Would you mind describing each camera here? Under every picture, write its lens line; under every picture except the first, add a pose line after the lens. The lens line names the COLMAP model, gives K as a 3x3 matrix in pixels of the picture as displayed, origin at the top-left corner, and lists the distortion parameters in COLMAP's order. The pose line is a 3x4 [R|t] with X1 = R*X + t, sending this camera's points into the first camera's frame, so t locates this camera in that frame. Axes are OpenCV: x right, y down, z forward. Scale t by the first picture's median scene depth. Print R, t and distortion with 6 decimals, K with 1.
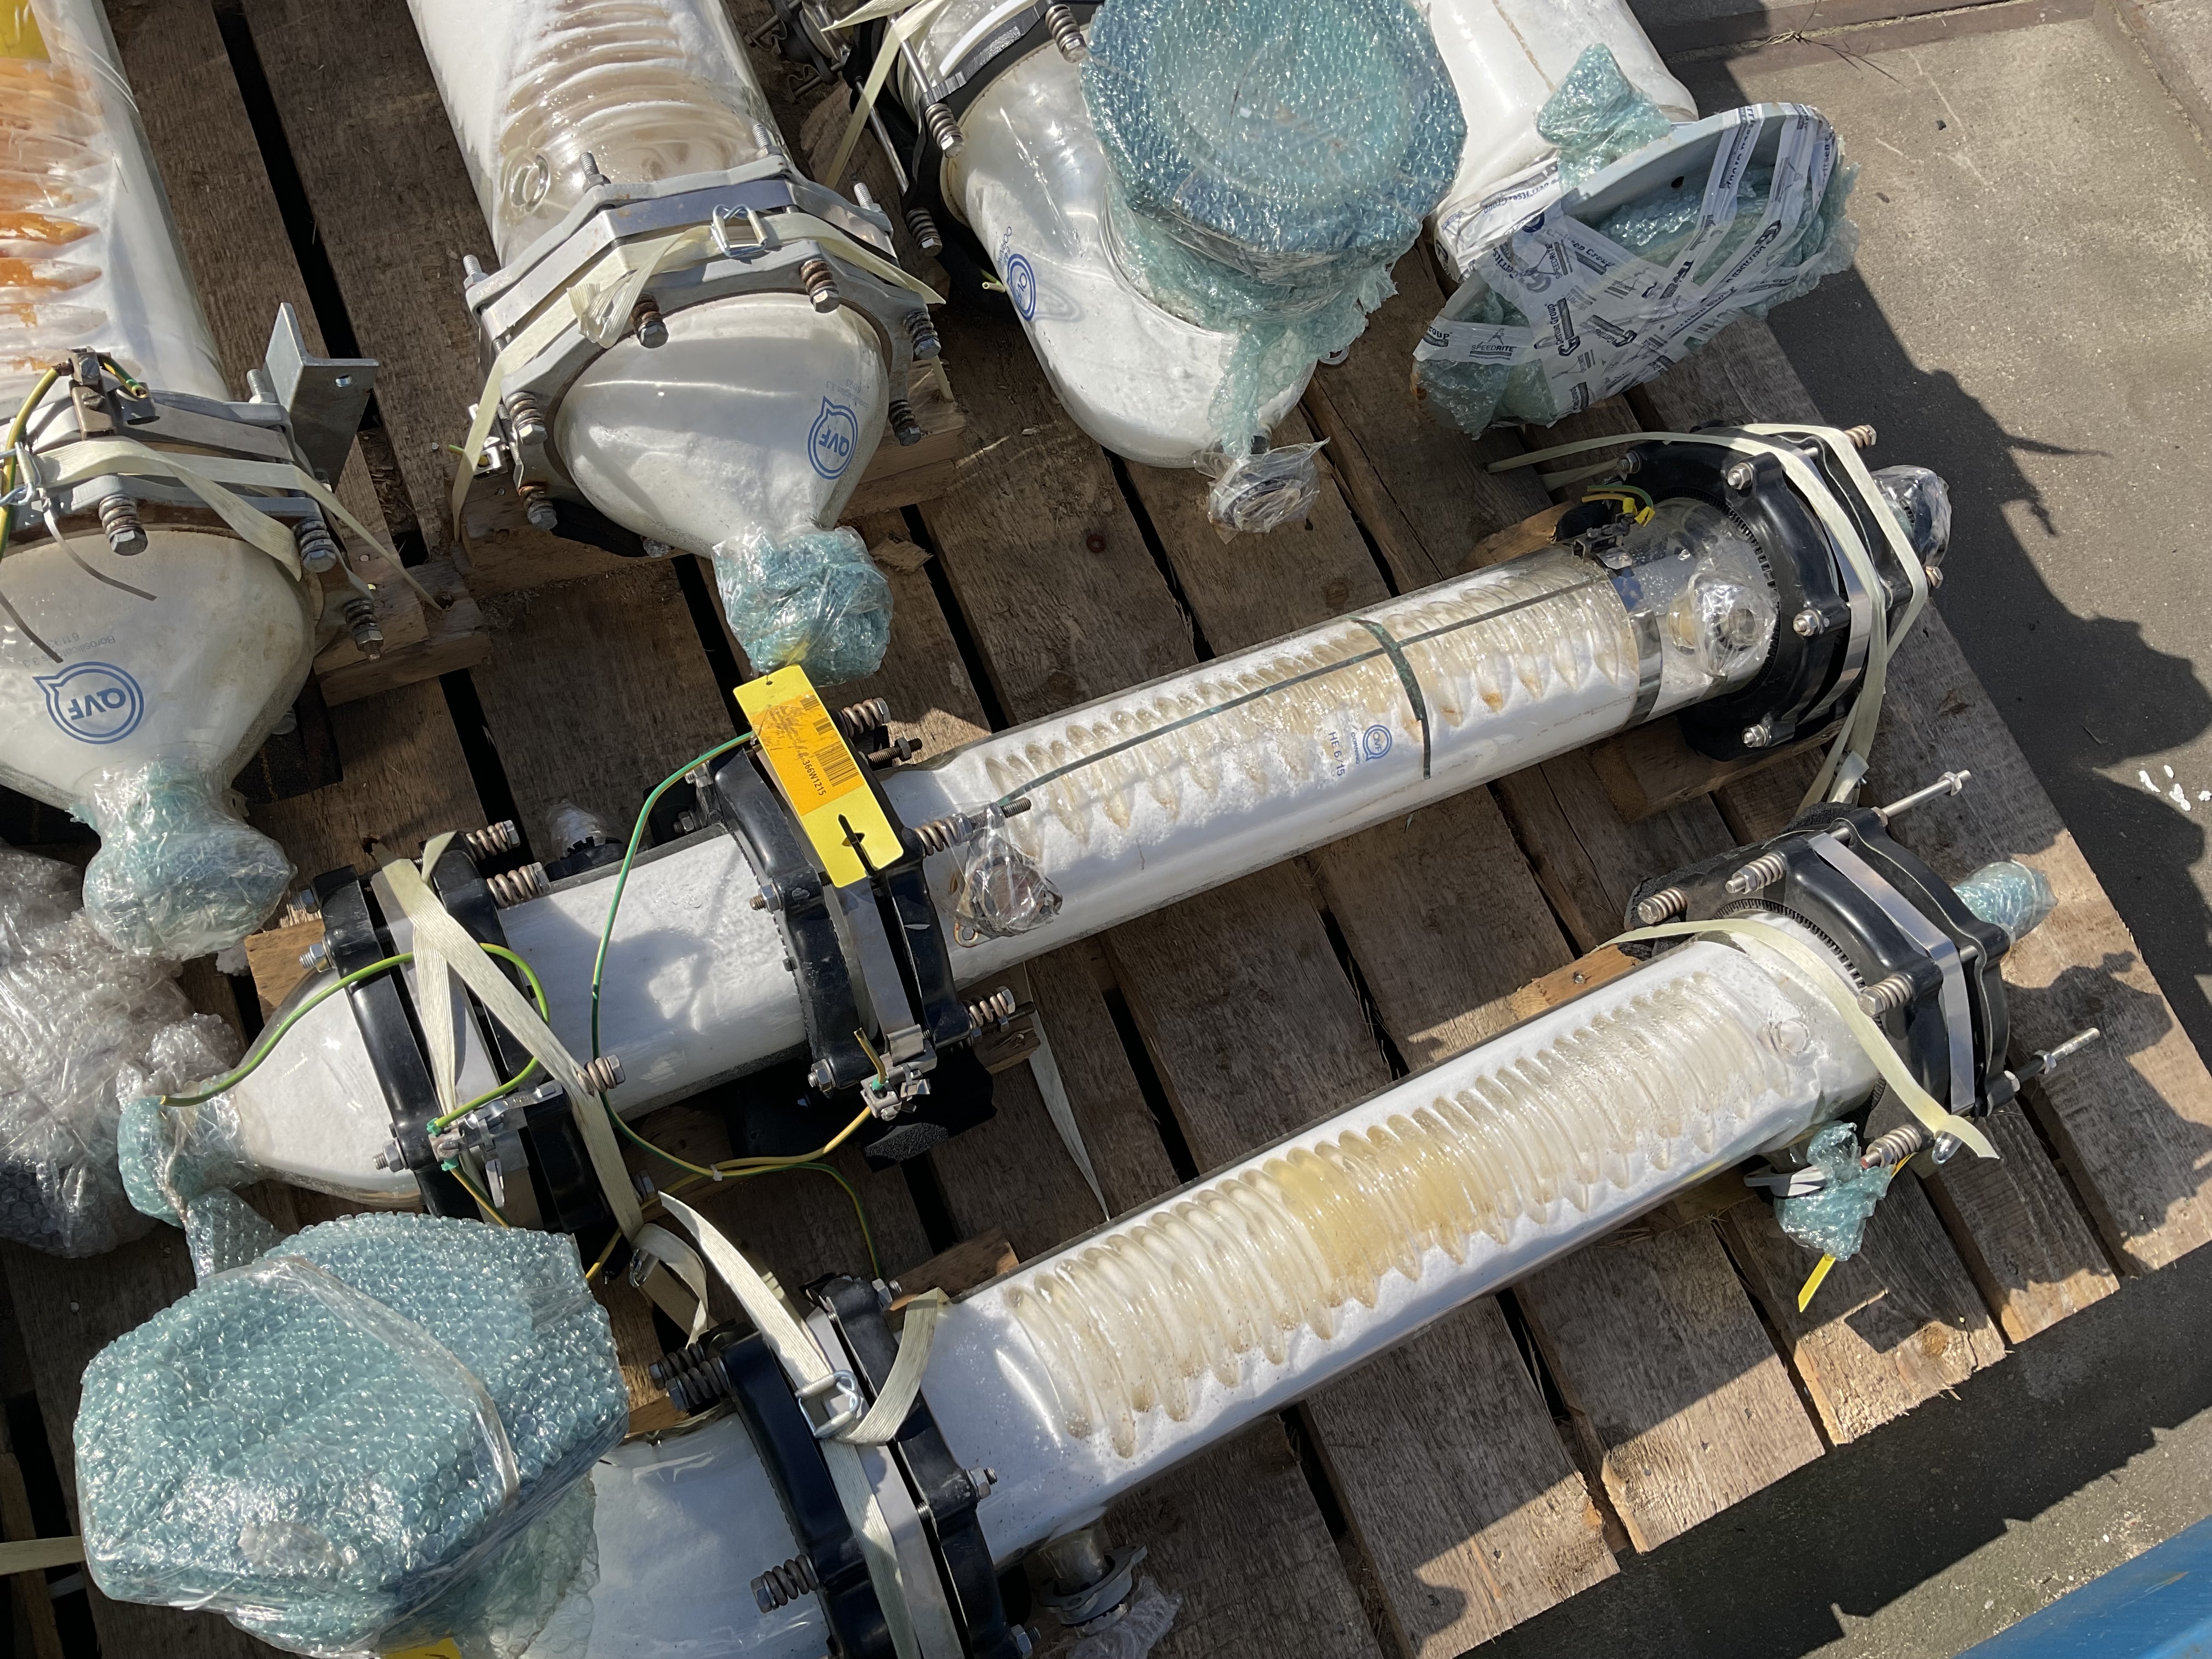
lens RADIAL K [[1805.8, 0, 1106.0], [0, 1805.8, 829.5], [0, 0, 1]] dist [0.001807, -0.000716]
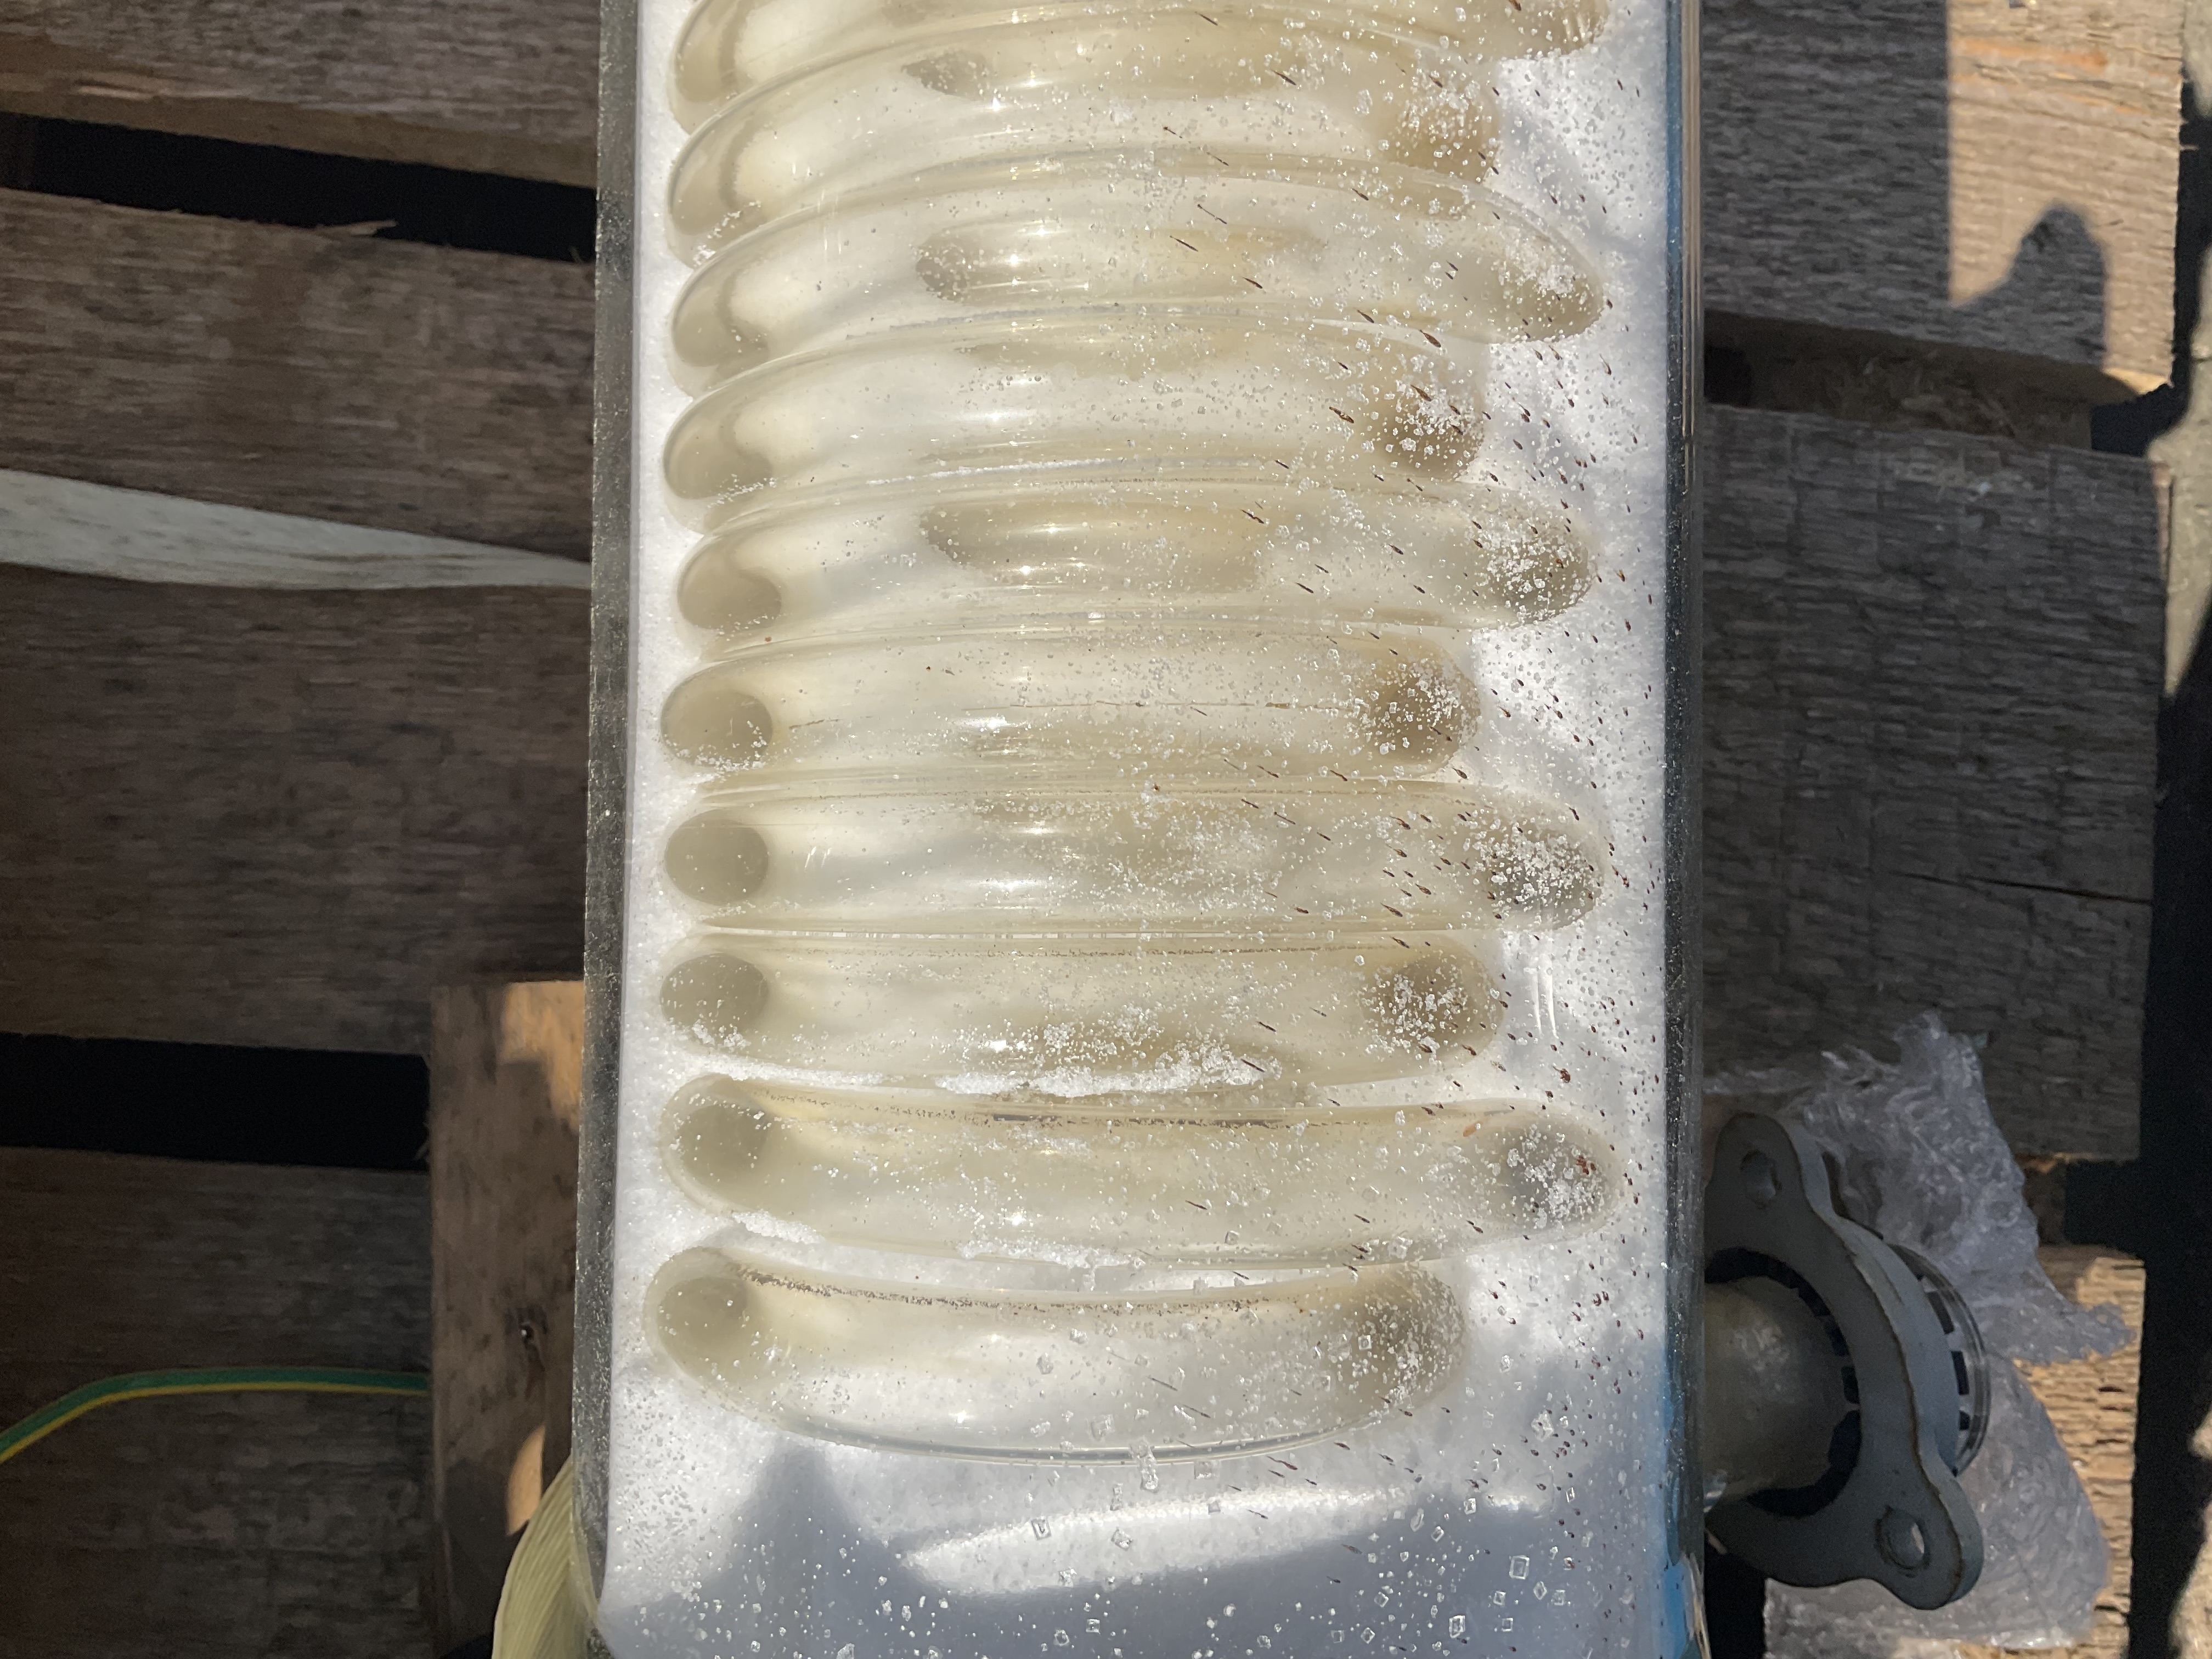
lens RADIAL K [[1805.8, 0, 1106.0], [0, 1805.8, 829.5], [0, 0, 1]] dist [0.001807, -0.000716]
pose [[0.489150, -0.867861, -0.086893, 0.032968], [0.760502, 0.375607, 0.529675, 0.155098], [-0.427047, -0.325173, 0.843738, 0.777485]]
